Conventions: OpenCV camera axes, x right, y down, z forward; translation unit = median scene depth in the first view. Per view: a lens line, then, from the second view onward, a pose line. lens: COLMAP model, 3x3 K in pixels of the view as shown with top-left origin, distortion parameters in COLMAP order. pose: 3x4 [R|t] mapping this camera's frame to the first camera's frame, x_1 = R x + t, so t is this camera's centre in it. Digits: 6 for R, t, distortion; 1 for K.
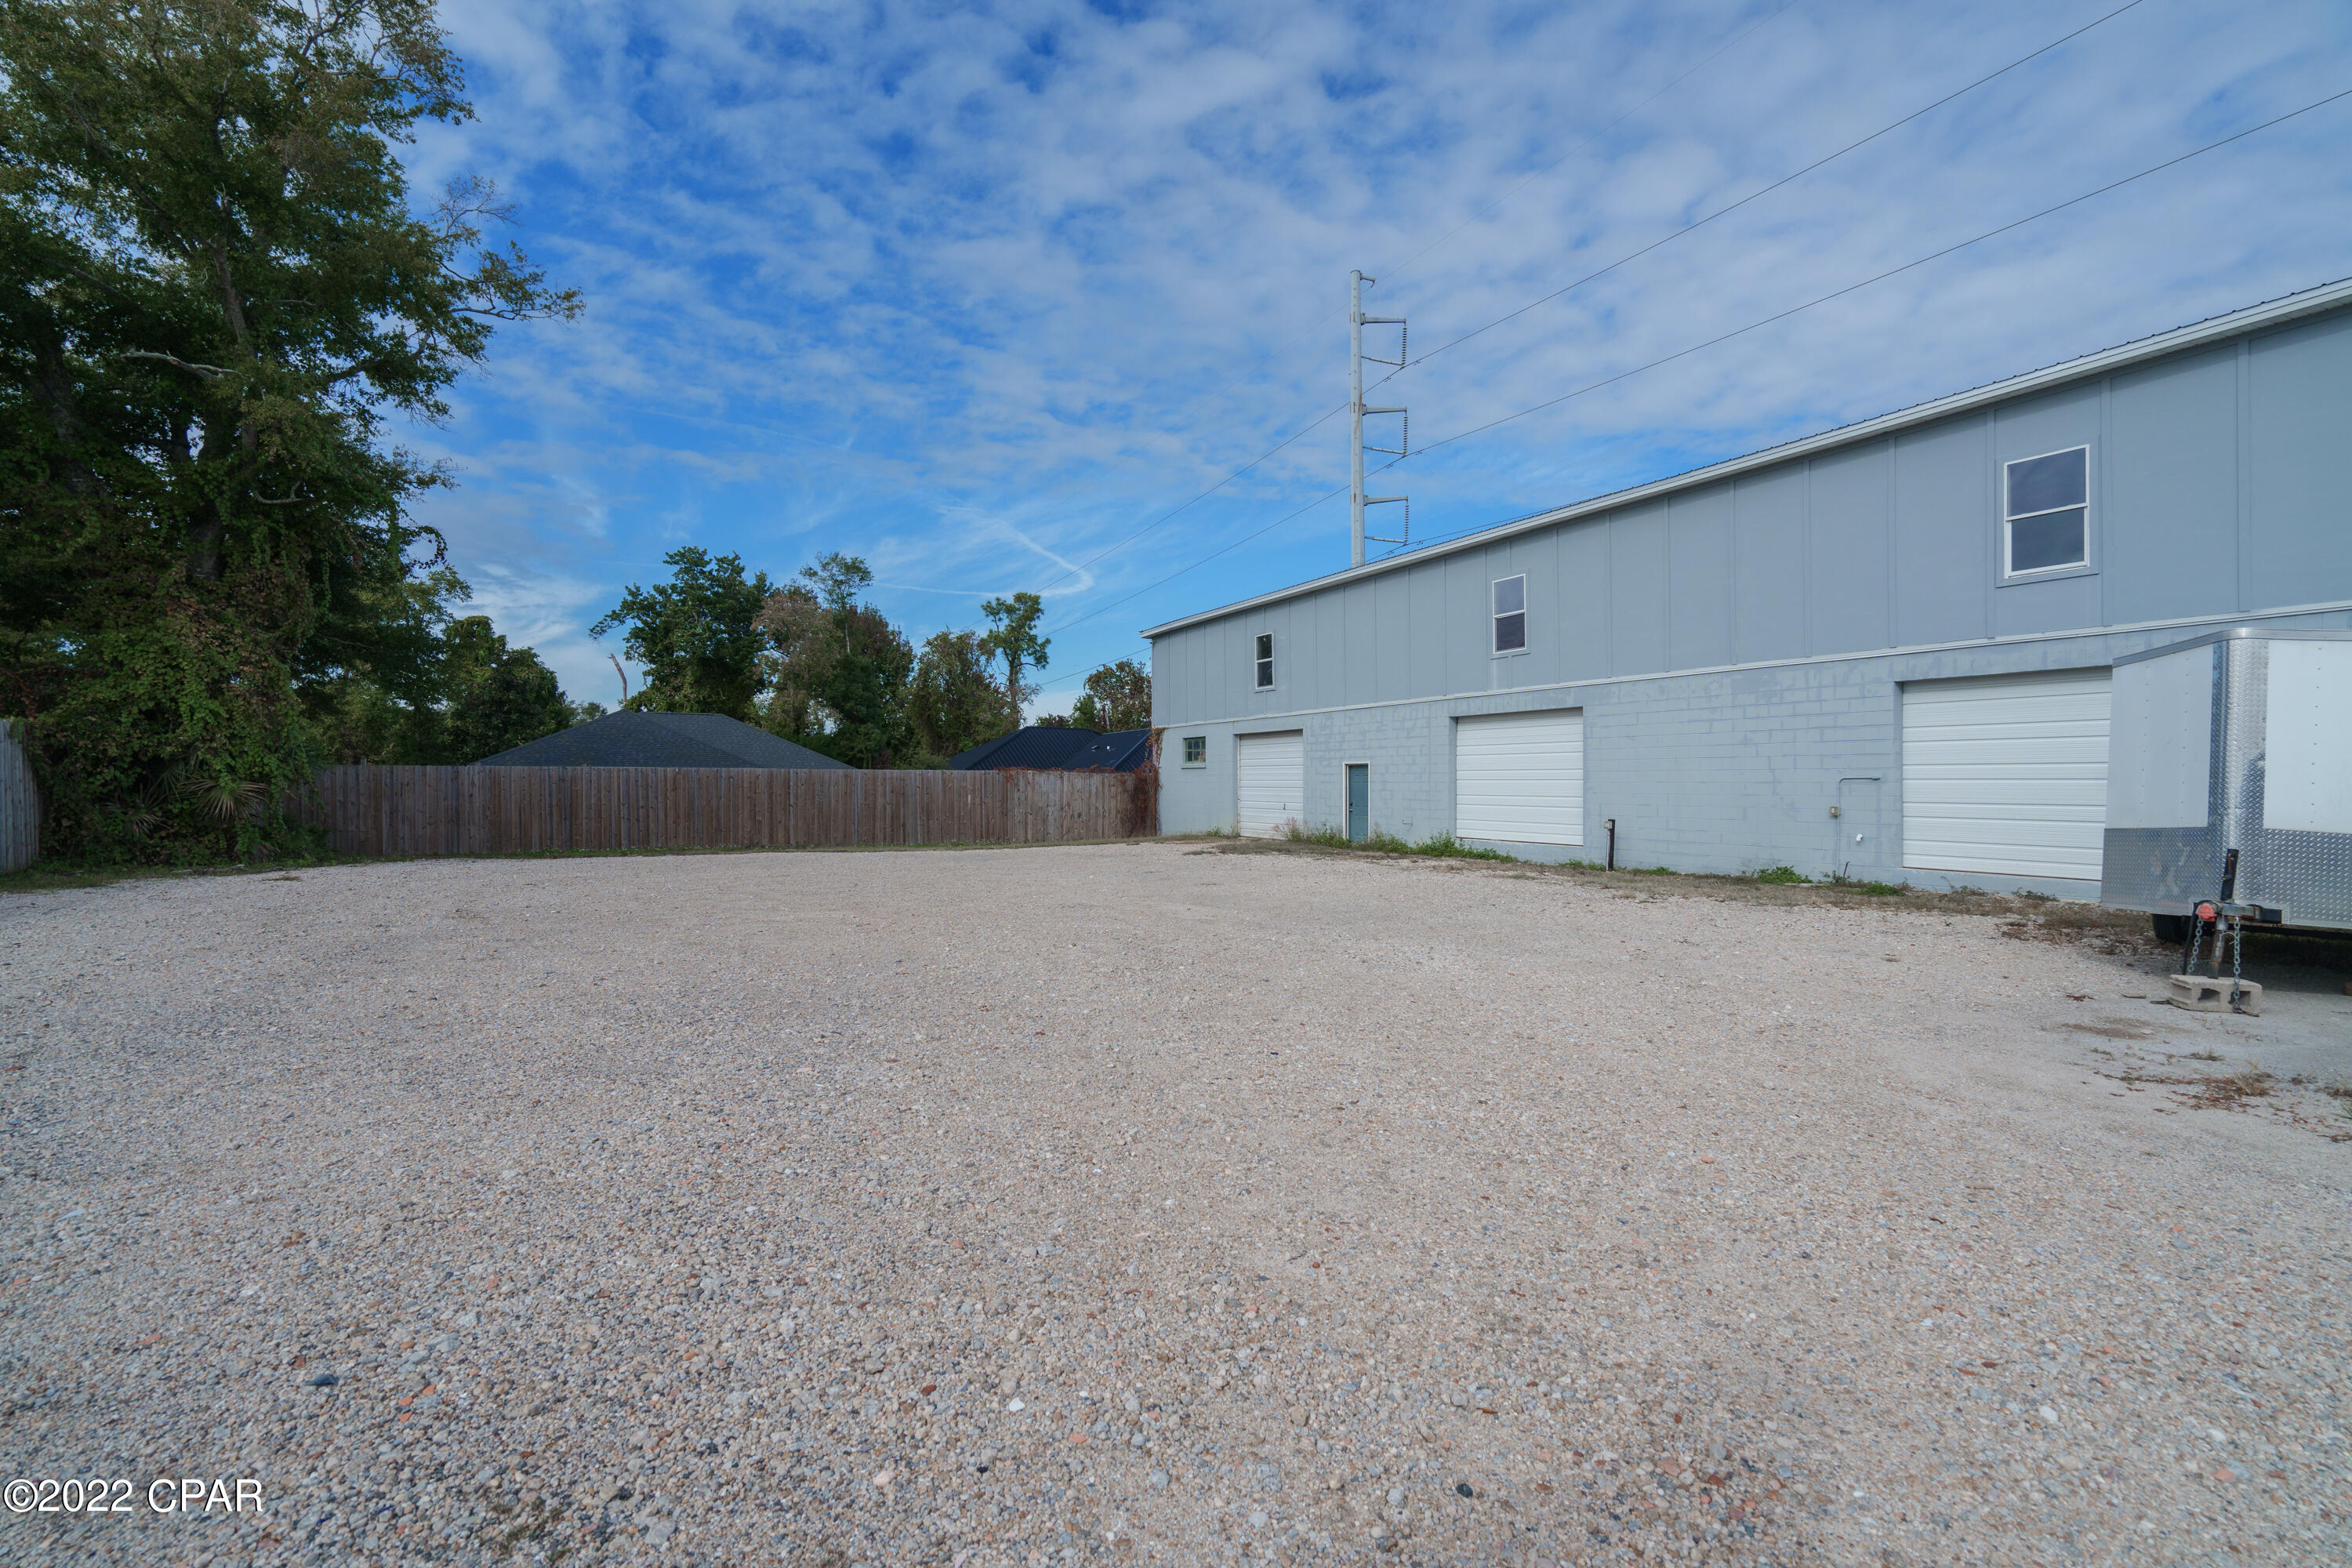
lens RADIAL K [[1063.0, 0, 1174.3], [0, 1063.0, 779.5], [0, 0, 1]] dist [-0.002951, 0.002025]
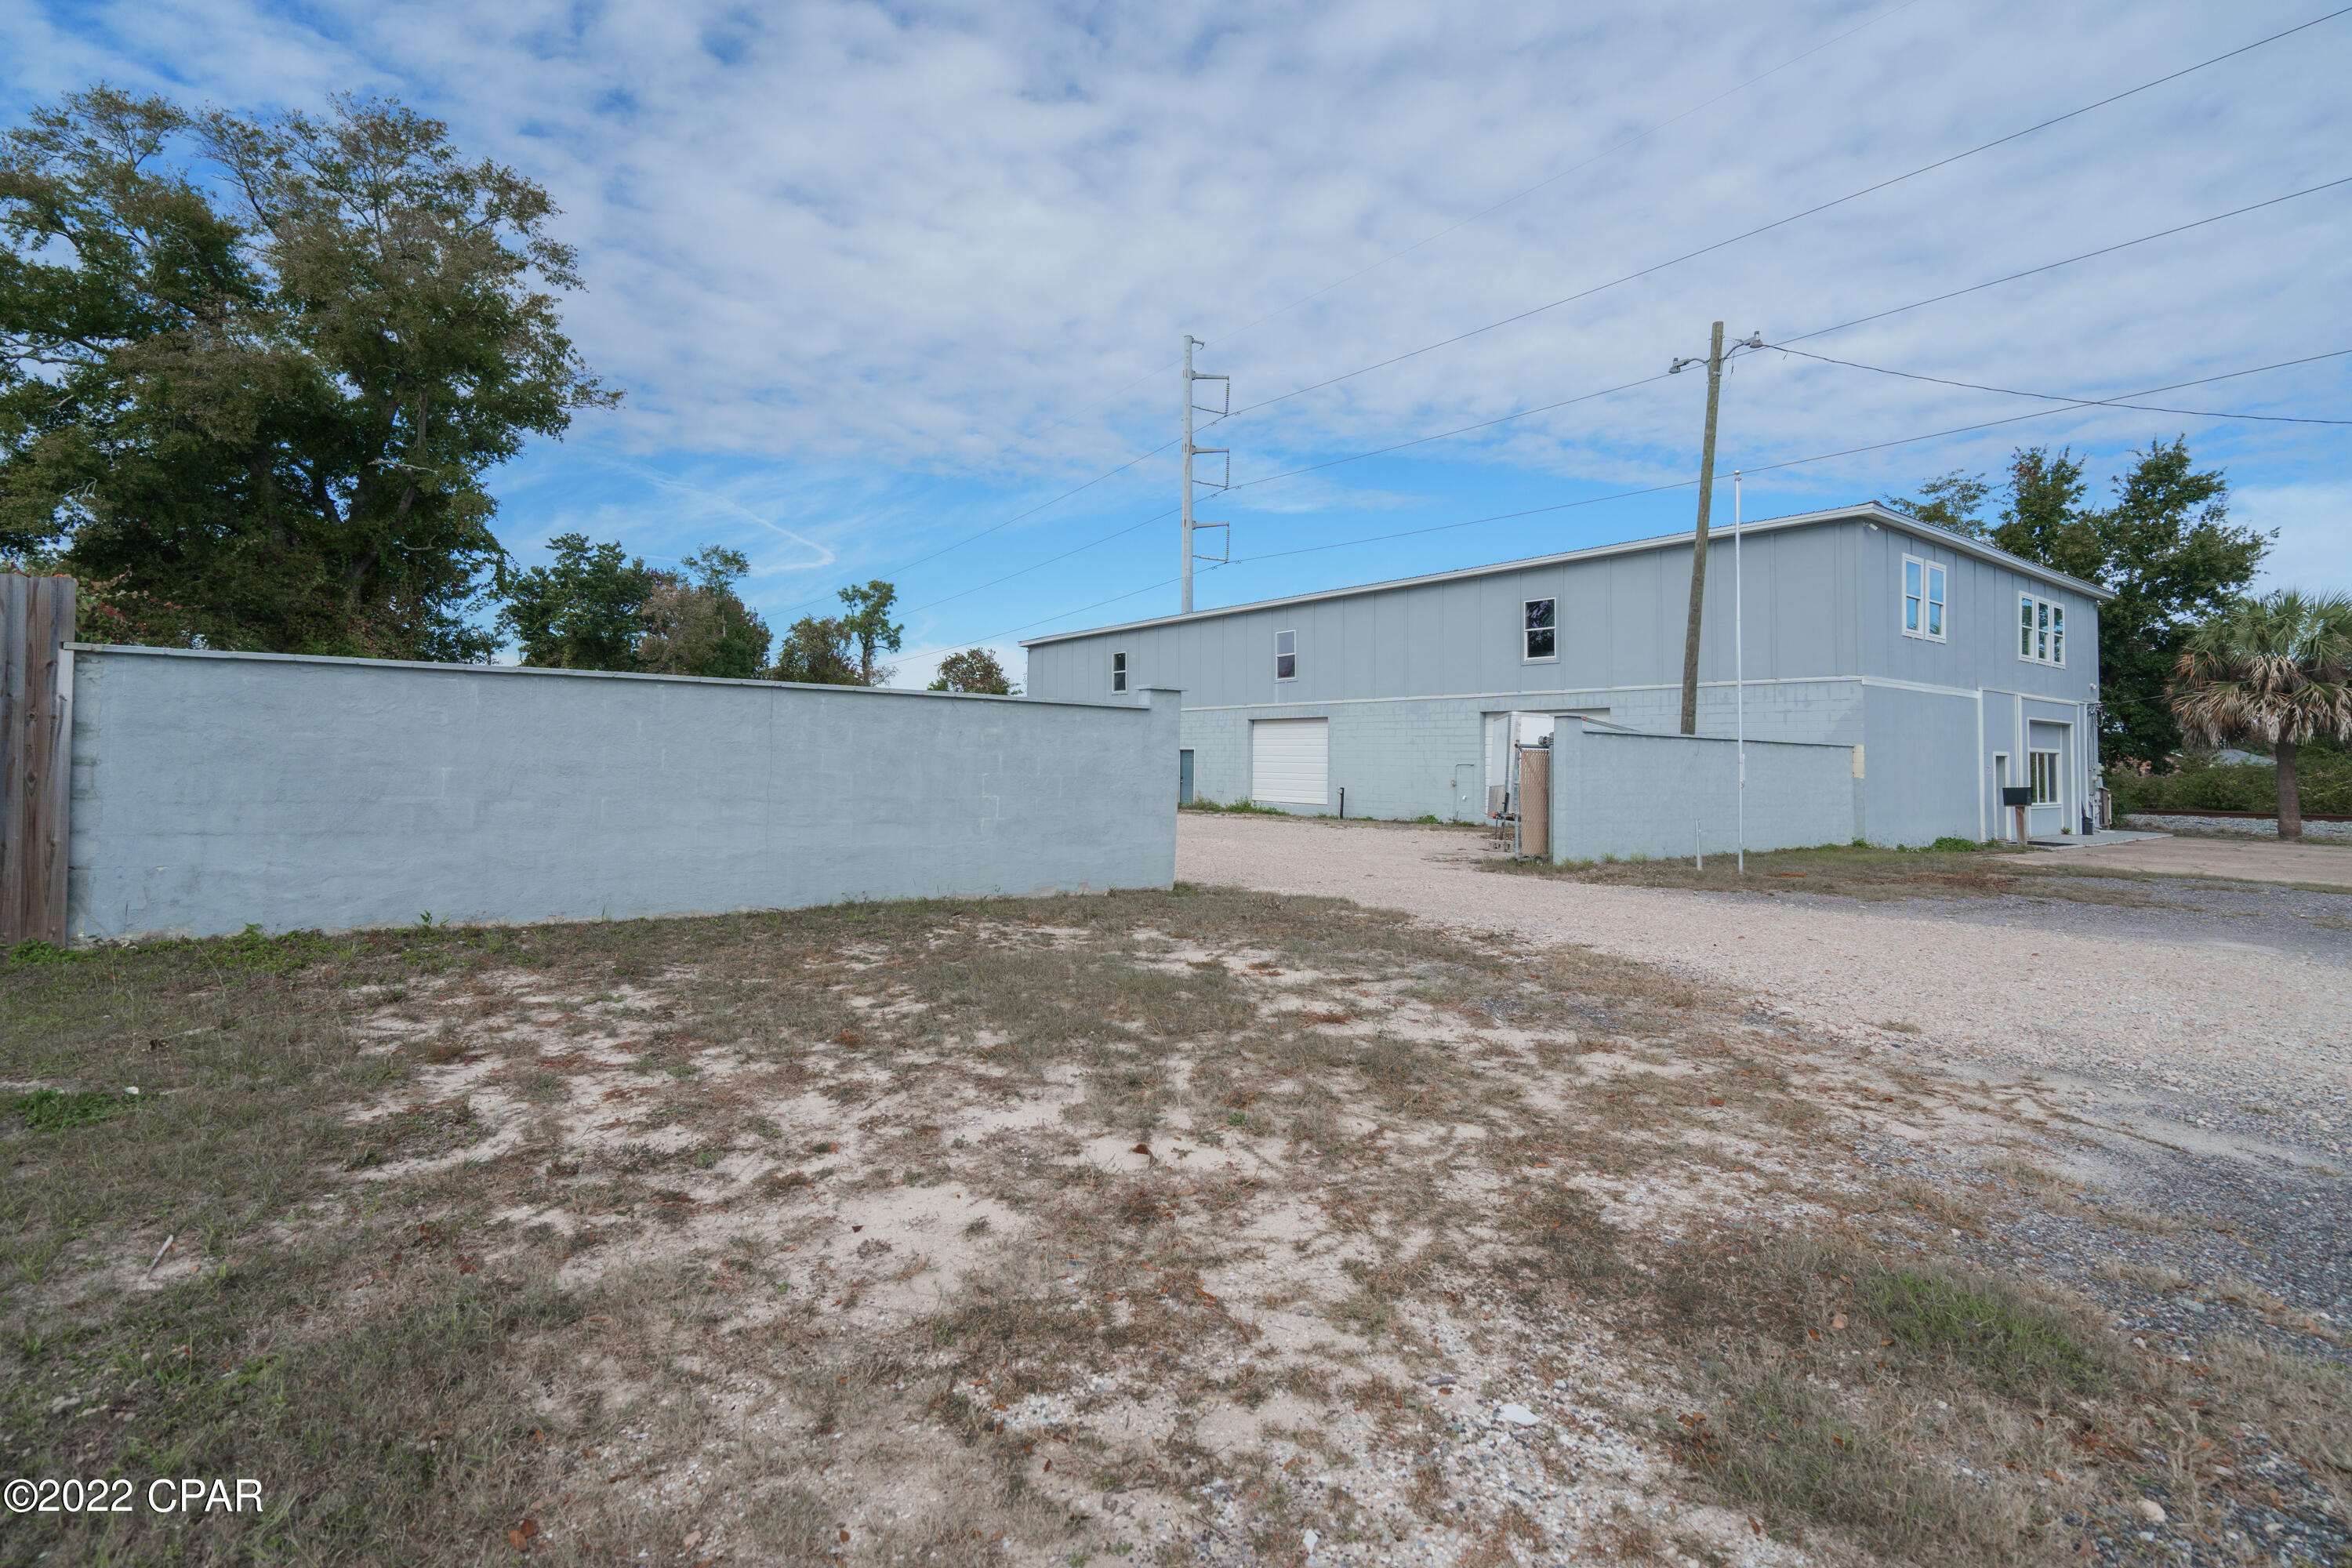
lens RADIAL K [[1063.0, 0, 1192.5], [0, 1063.0, 732.4], [0, 0, 1]] dist [-0.002951, 0.002025]
pose [[0.983352, 0.018528, 0.180764, -0.071065], [-0.014242, 0.999587, -0.024976, -0.002047], [-0.181152, 0.021986, 0.983209, -0.367249]]
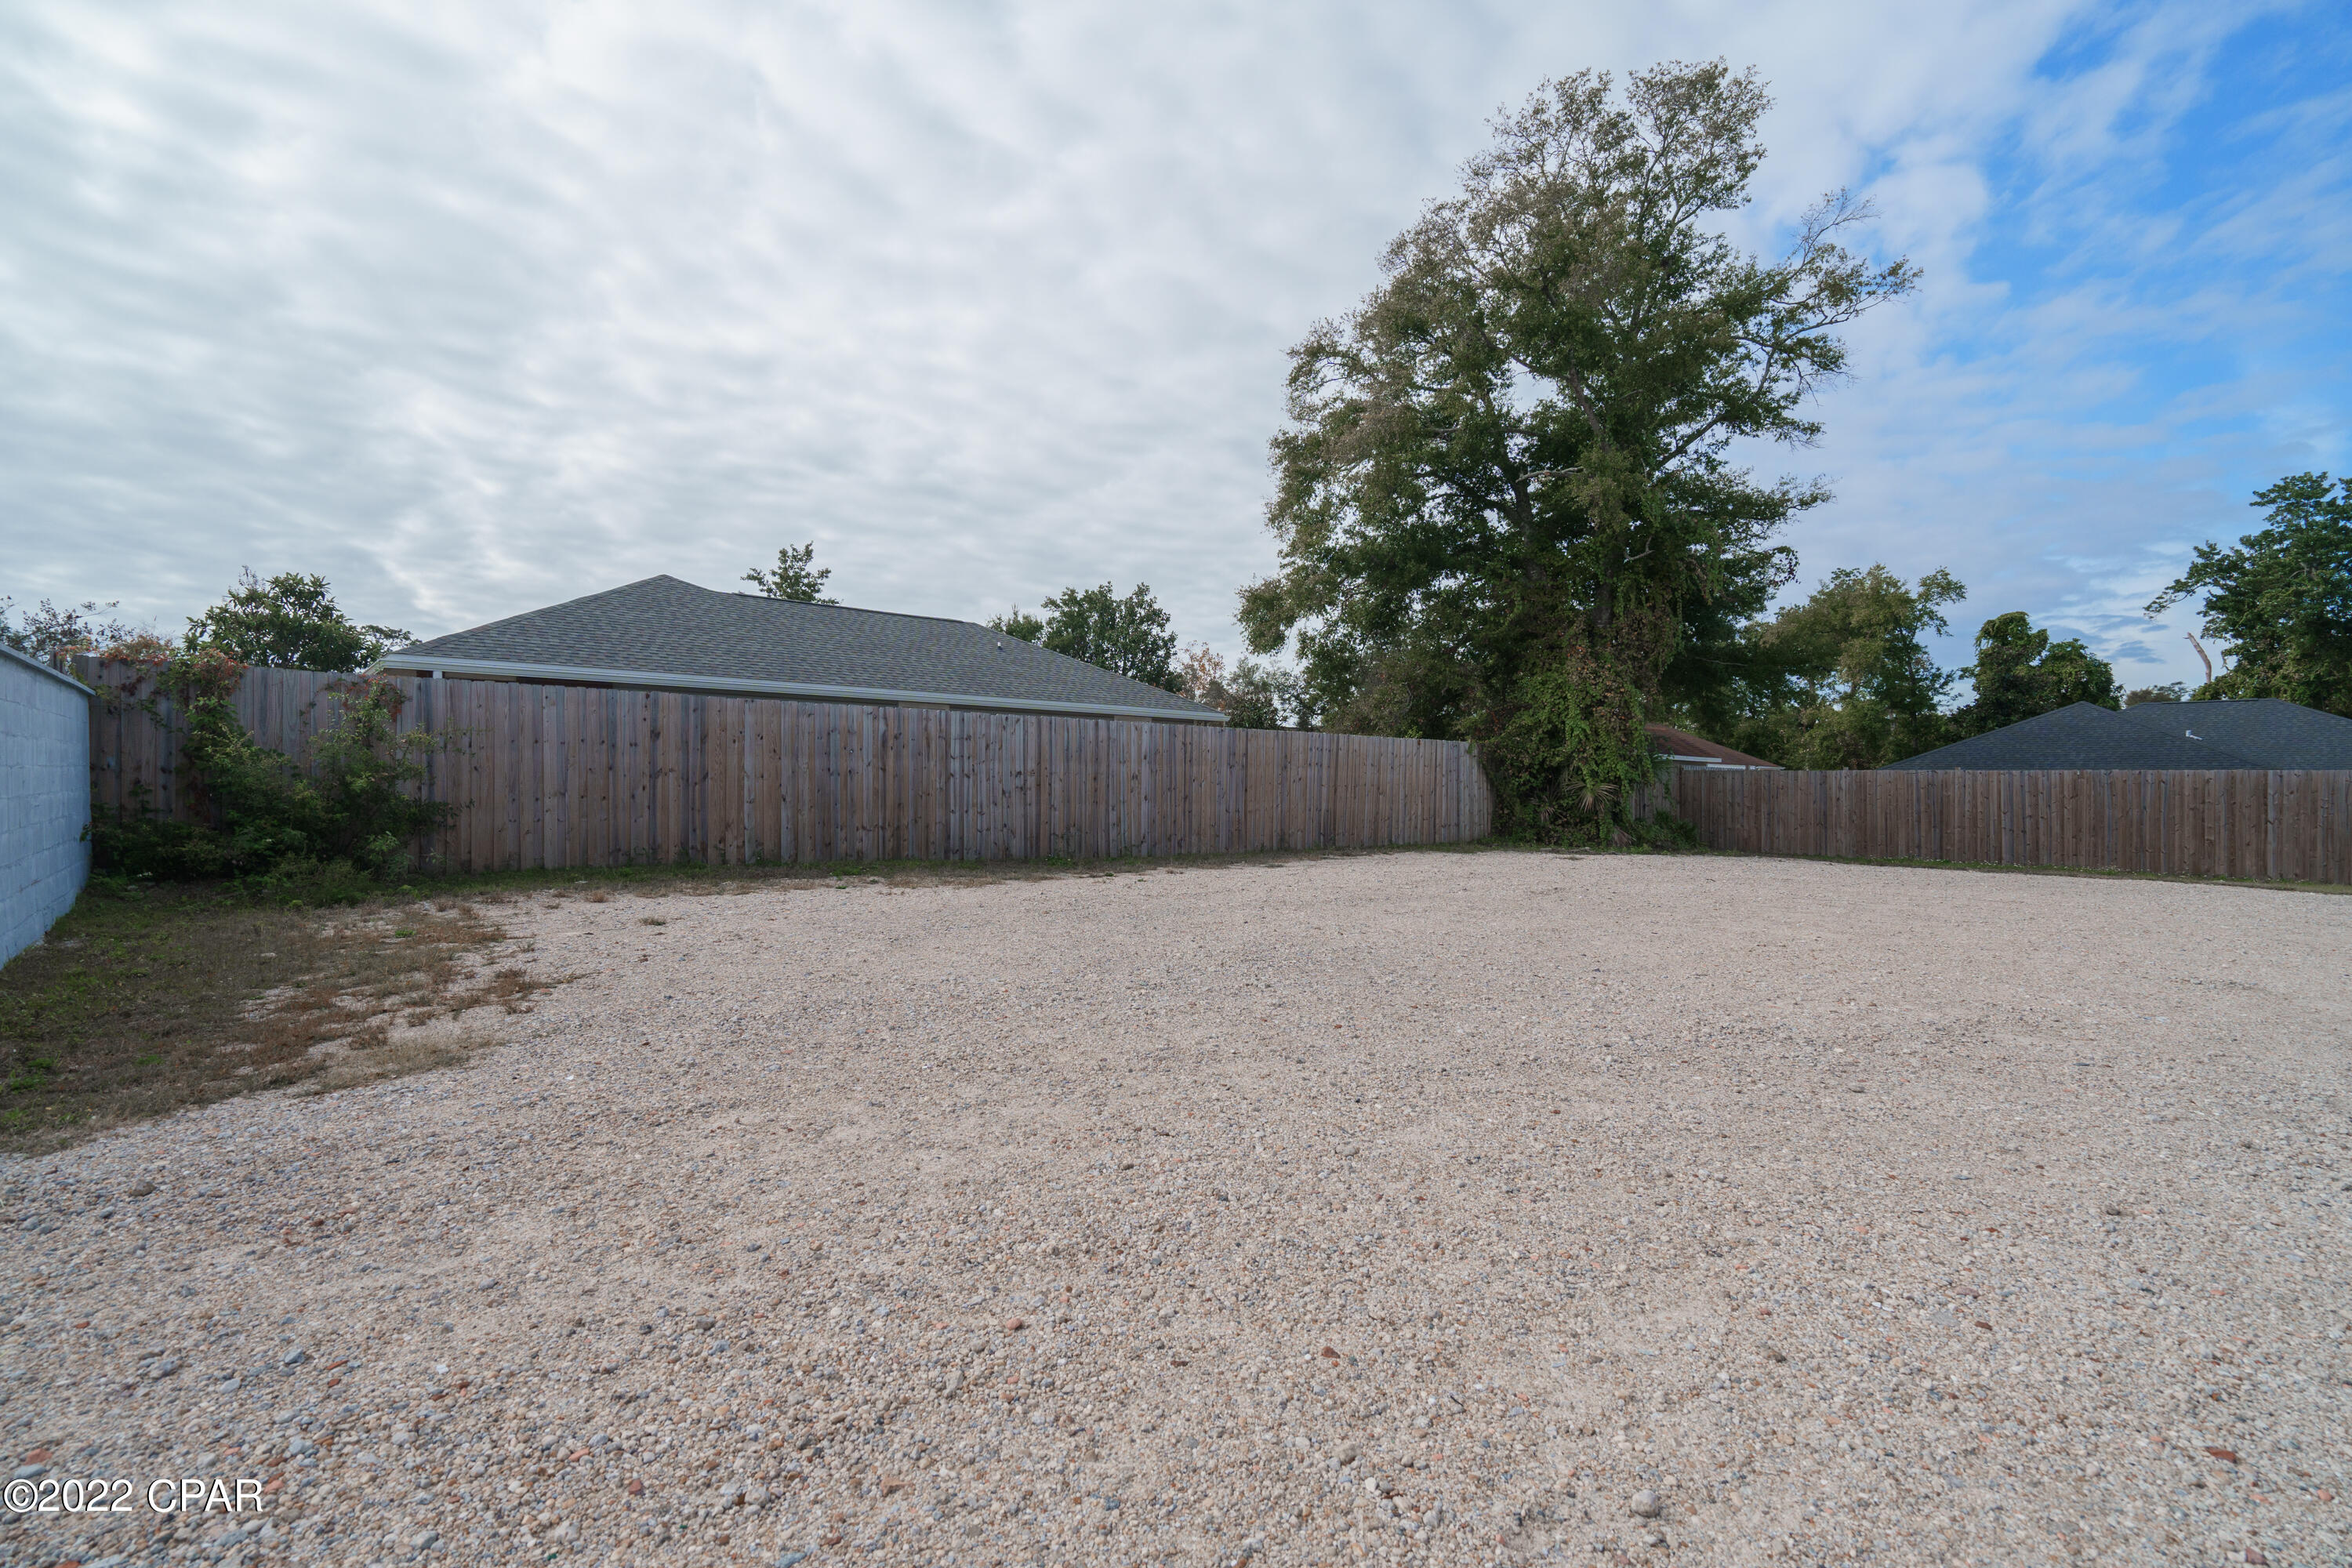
lens RADIAL K [[1063.0, 0, 1179.5], [0, 1063.0, 793.9], [0, 0, 1]] dist [-0.002951, 0.002025]
pose [[0.247182, 0.010955, -0.968907, 0.168731], [-0.006169, 0.999934, 0.009732, 0.003760], [0.968950, 0.003572, 0.247233, 0.134815]]
